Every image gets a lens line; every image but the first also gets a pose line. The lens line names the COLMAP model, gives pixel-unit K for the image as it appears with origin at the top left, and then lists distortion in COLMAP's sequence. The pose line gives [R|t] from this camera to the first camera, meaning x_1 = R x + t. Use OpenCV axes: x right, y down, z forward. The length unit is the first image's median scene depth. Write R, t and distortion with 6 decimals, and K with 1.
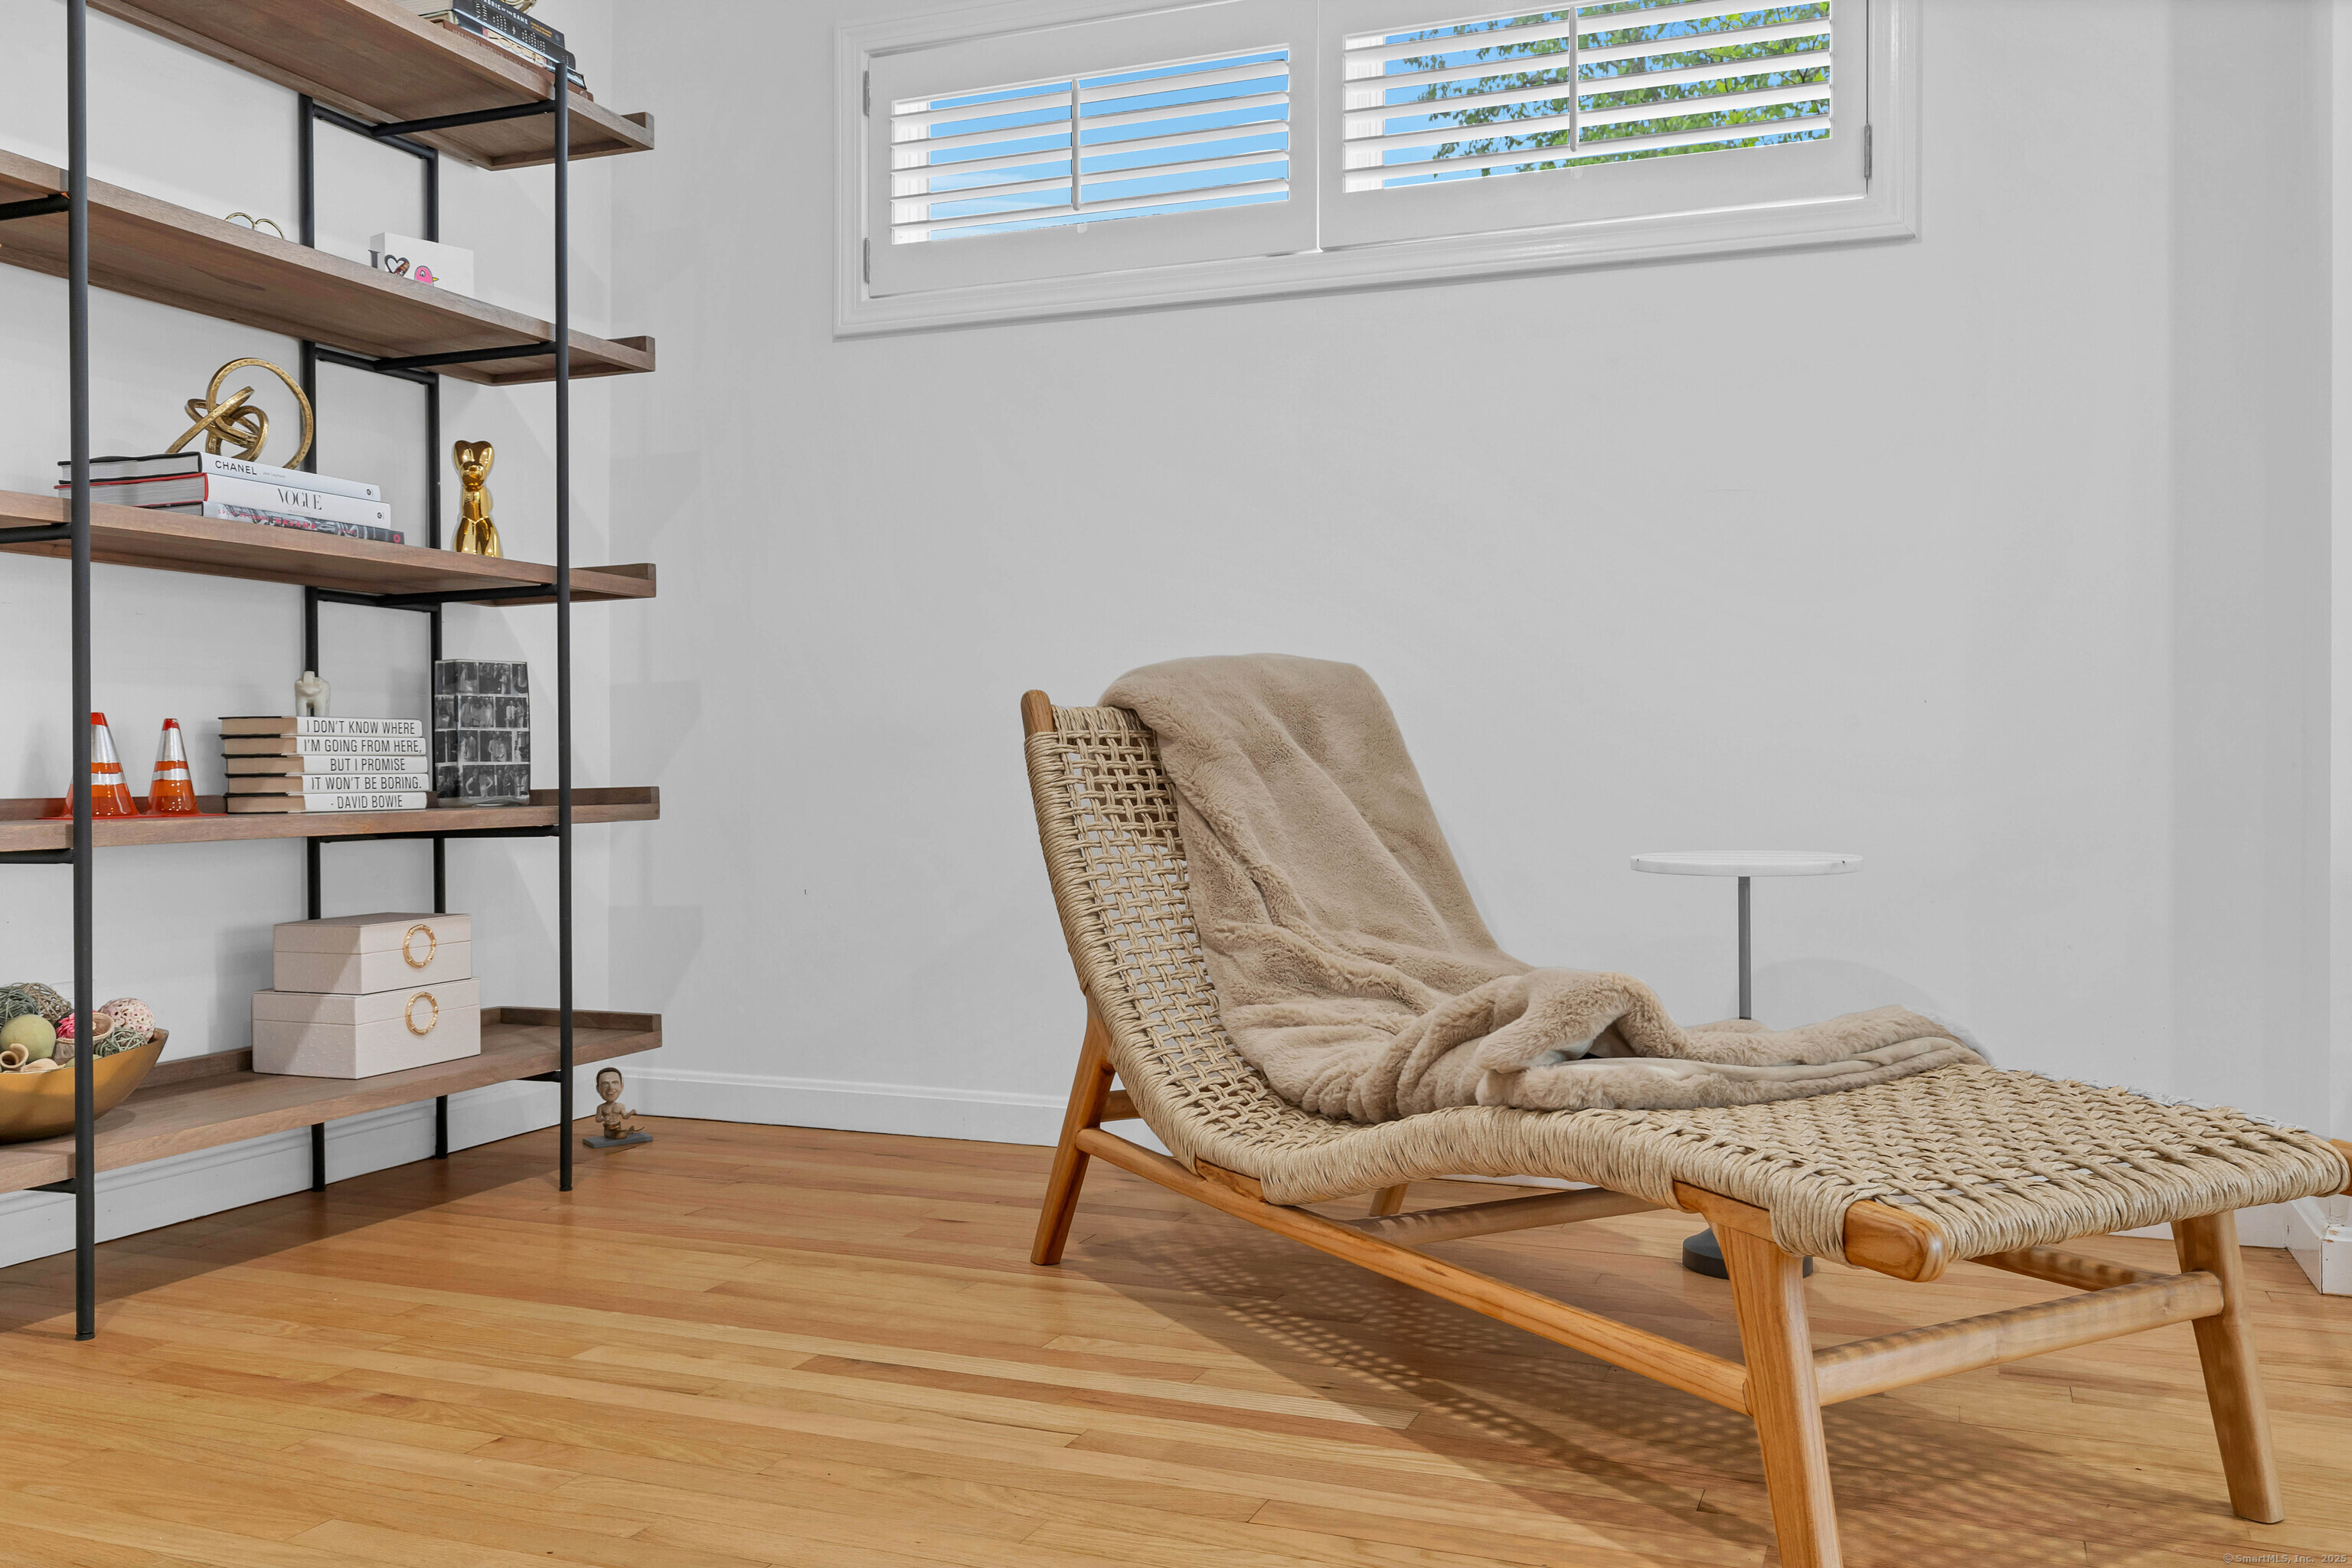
lens RADIAL K [[1852.8, 0, 1176.0], [0, 1852.8, 784.0], [0, 0, 1]] dist [-0.001866, -0.001247]
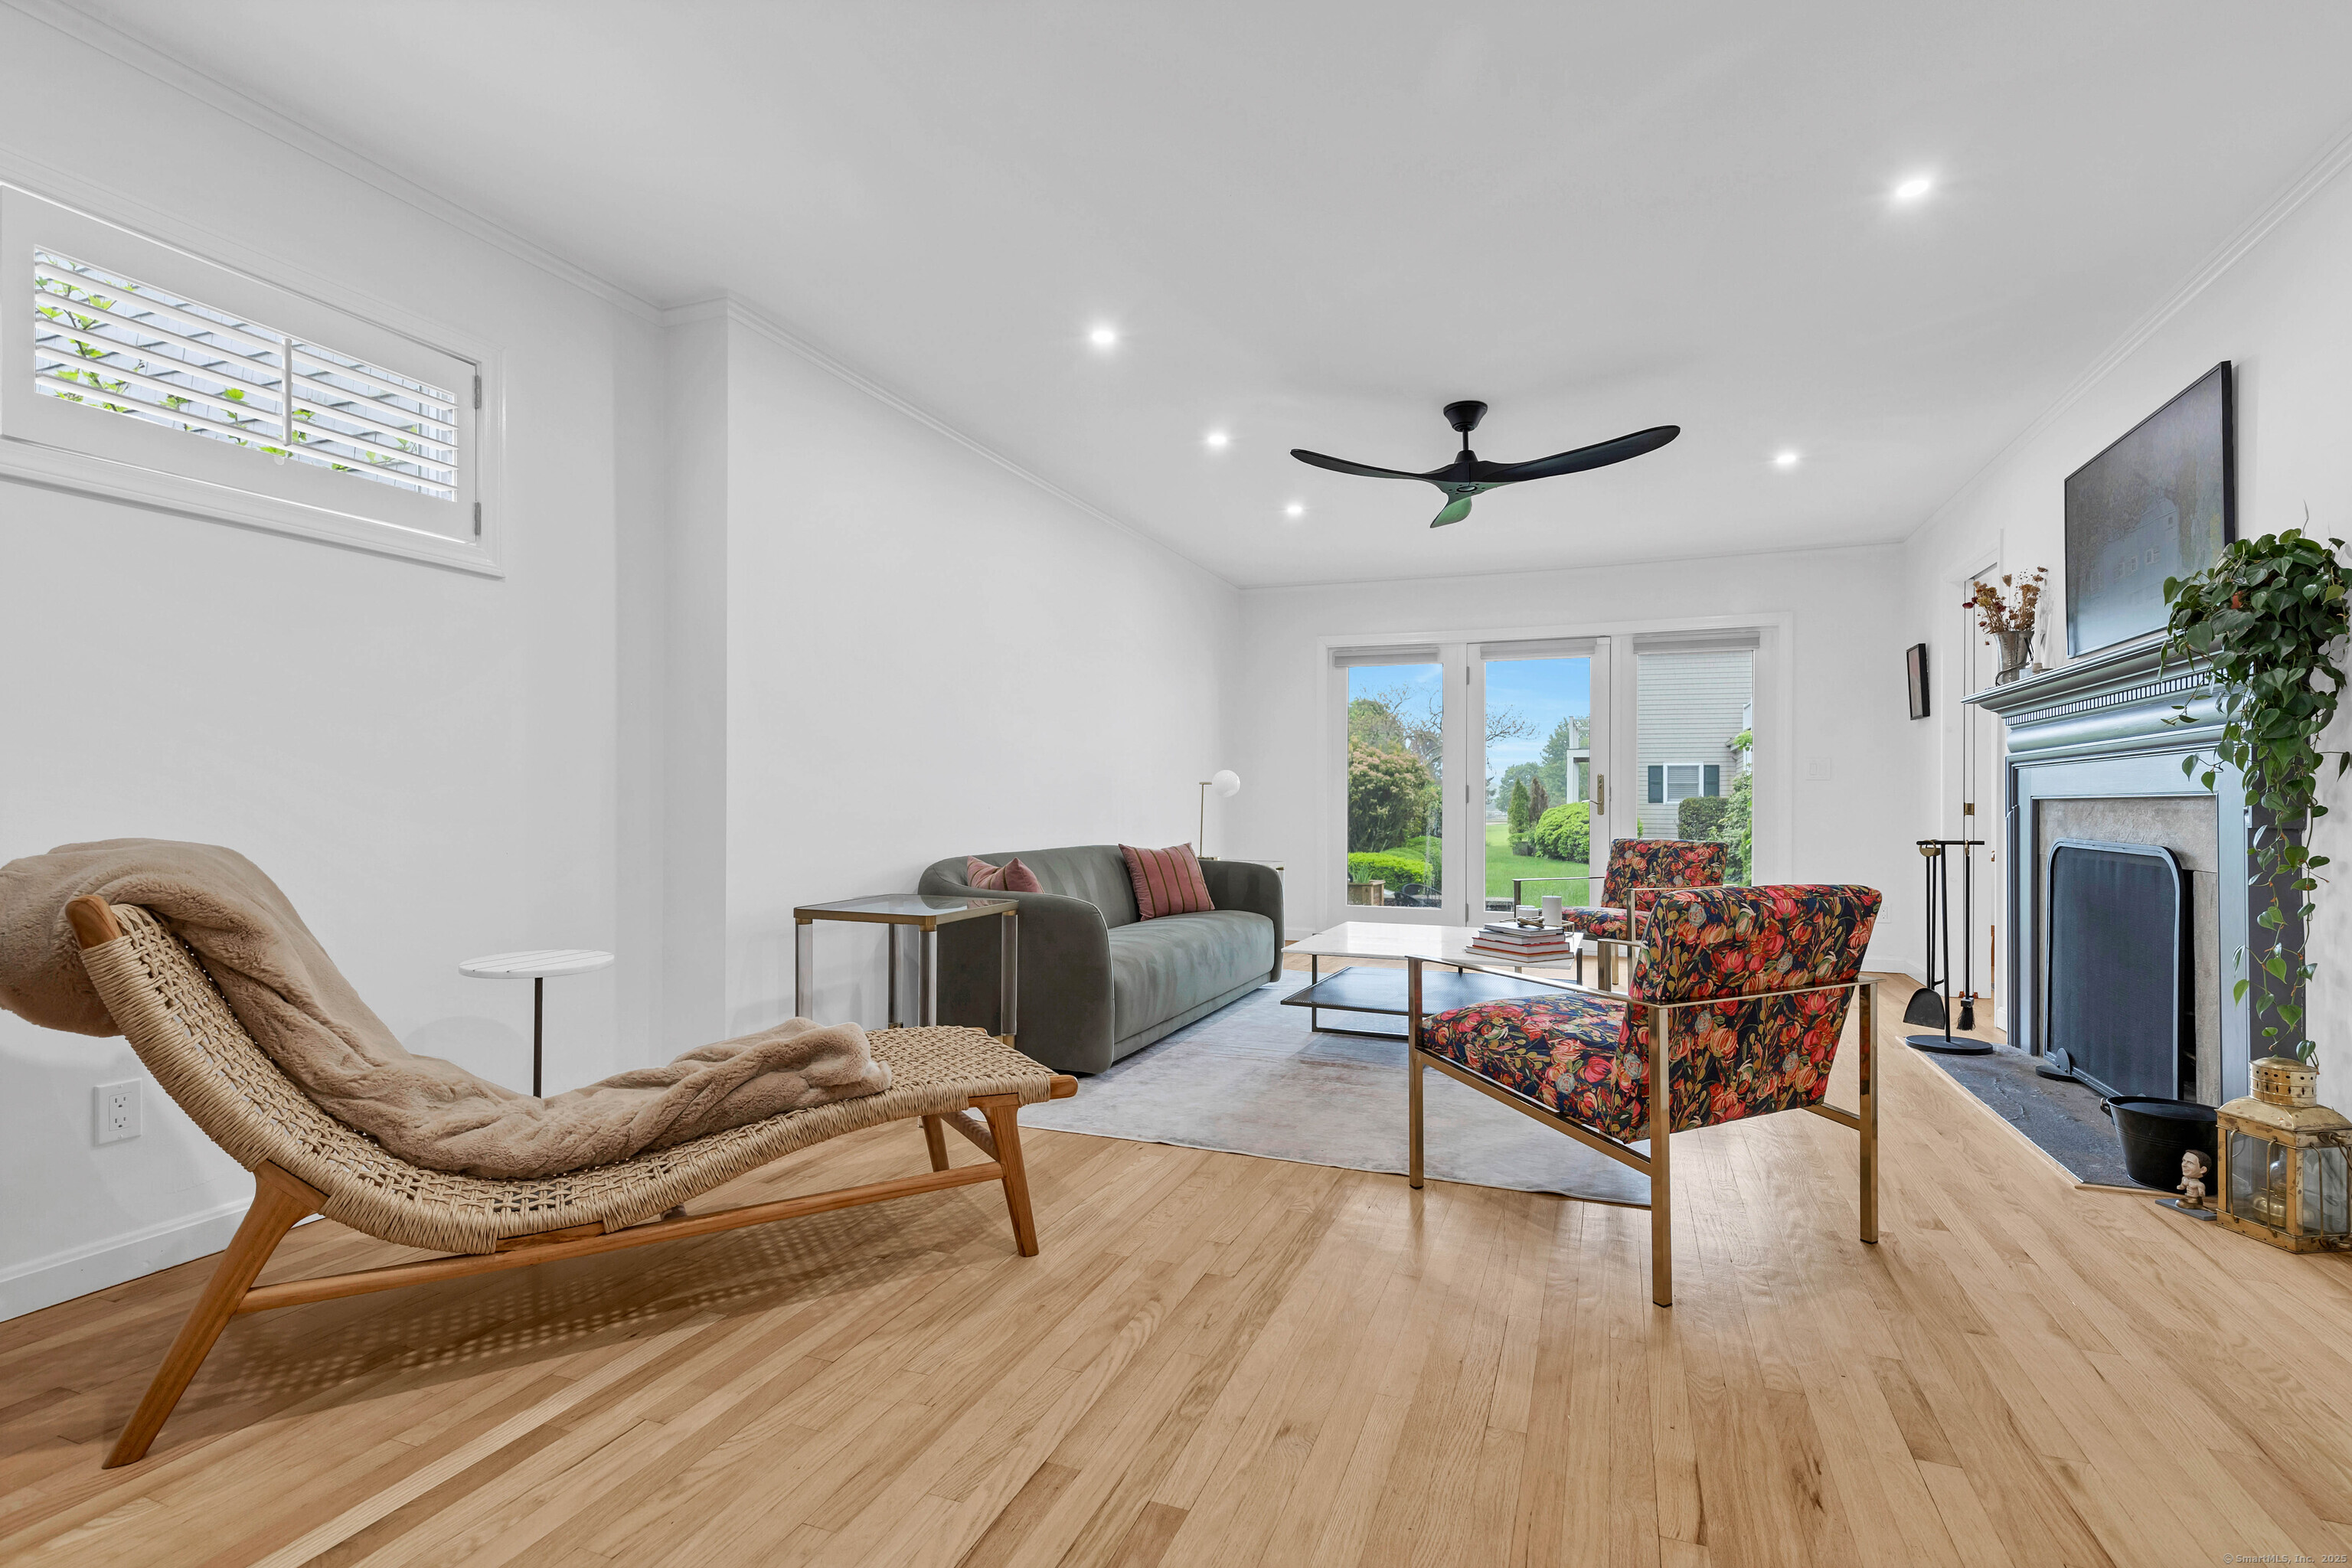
lens RADIAL K [[1080.2, 0, 1176.6], [0, 1080.2, 795.3], [0, 0, 1]] dist [0.002254, 0.000066]
pose [[0.023707, 0.005475, 0.999704, -0.812298], [0.014474, 0.999878, -0.005819, -0.115885], [-0.999614, 0.014607, 0.023624, 0.509574]]
